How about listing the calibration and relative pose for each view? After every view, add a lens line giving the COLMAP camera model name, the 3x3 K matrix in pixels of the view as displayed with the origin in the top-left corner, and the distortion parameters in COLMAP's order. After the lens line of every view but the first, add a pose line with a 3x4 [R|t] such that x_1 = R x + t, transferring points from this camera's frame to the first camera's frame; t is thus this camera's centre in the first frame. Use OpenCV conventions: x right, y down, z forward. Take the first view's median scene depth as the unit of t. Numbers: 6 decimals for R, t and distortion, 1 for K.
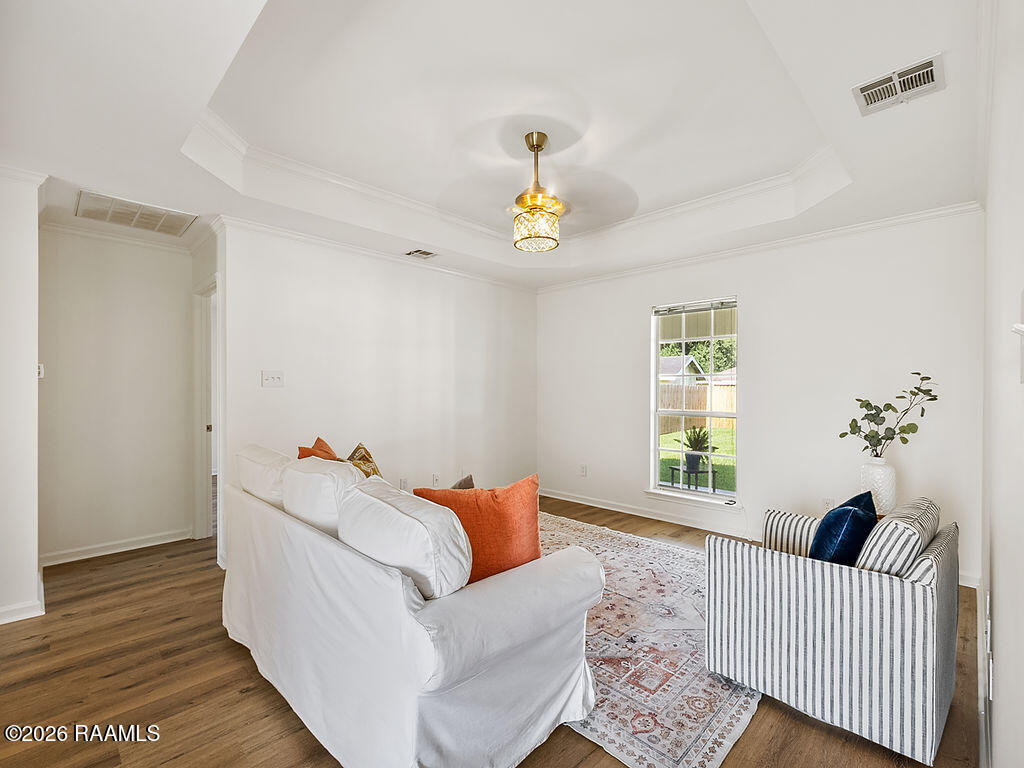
lens RADIAL K [[467.7, 0, 512.6], [0, 467.7, 392.3], [0, 0, 1]] dist [0.001301, -0.000022]
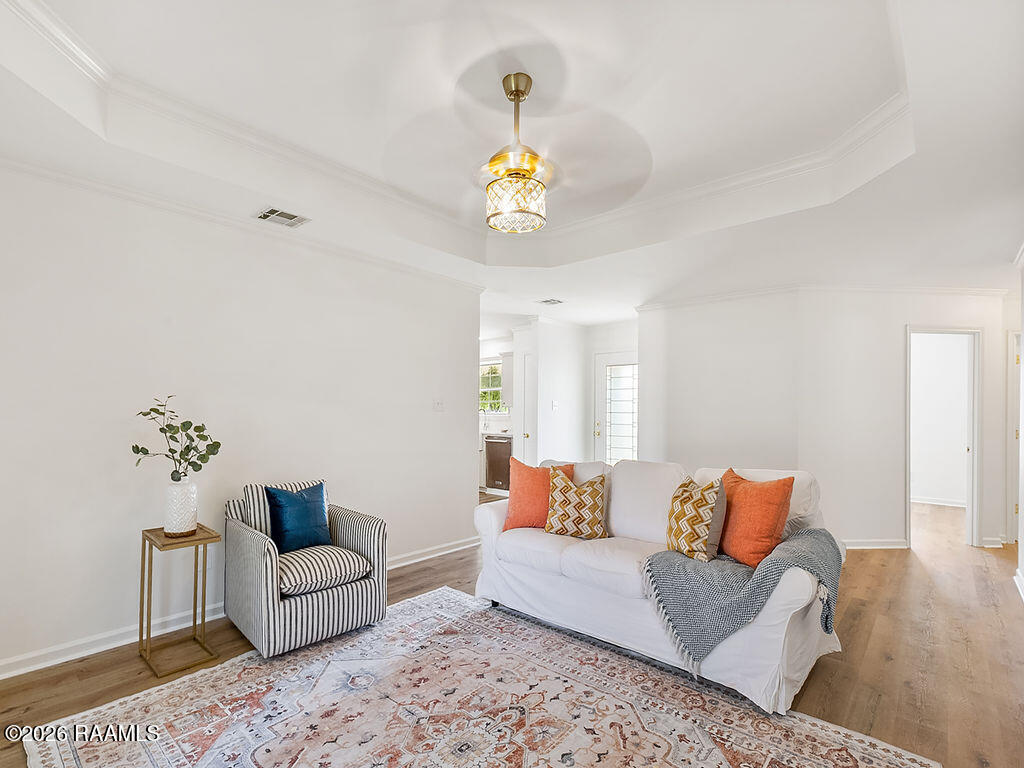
lens RADIAL K [[486.0, 0, 509.7], [0, 486.0, 411.6], [0, 0, 1]] dist [0.001561, 0.000159]
pose [[-0.998312, -0.005789, -0.057781, 0.112318], [-0.006443, 0.999917, 0.011138, -0.019863], [0.057712, 0.011492, -0.998267, 1.919250]]
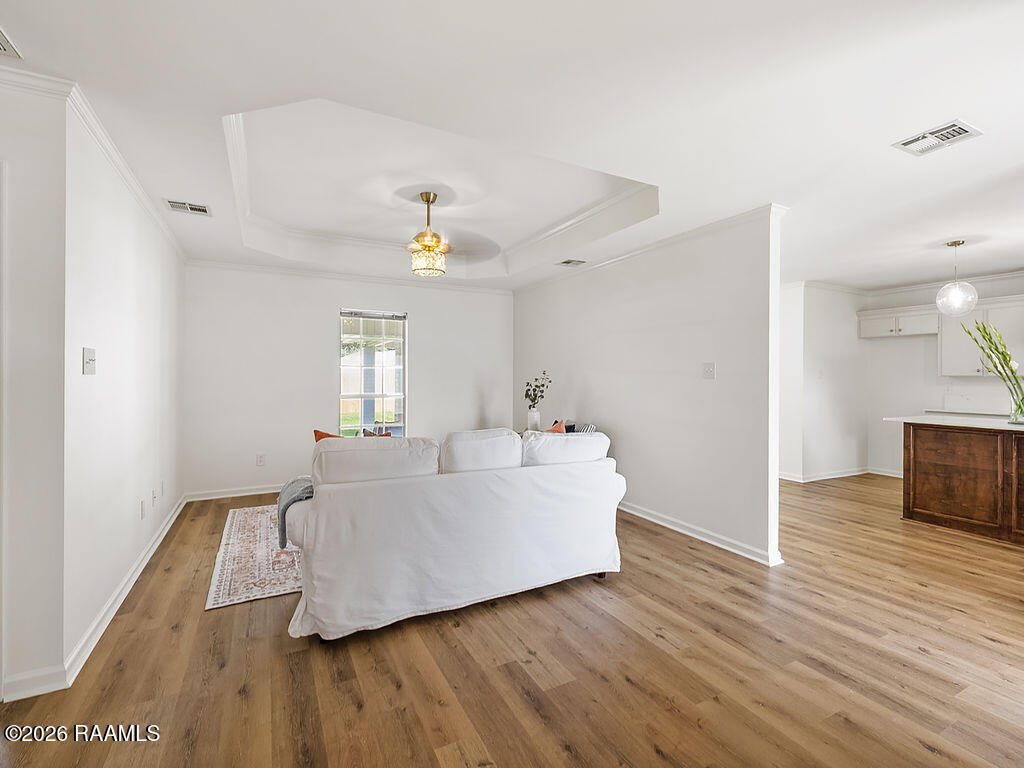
lens RADIAL K [[475.6, 0, 516.5], [0, 475.6, 377.3], [0, 0, 1]] dist [0.001030, -0.000078]
pose [[0.294609, 0.001623, 0.955616, -1.293540], [0.004828, 0.999983, -0.003187, -0.002060], [-0.955606, 0.005553, 0.294596, 0.366749]]
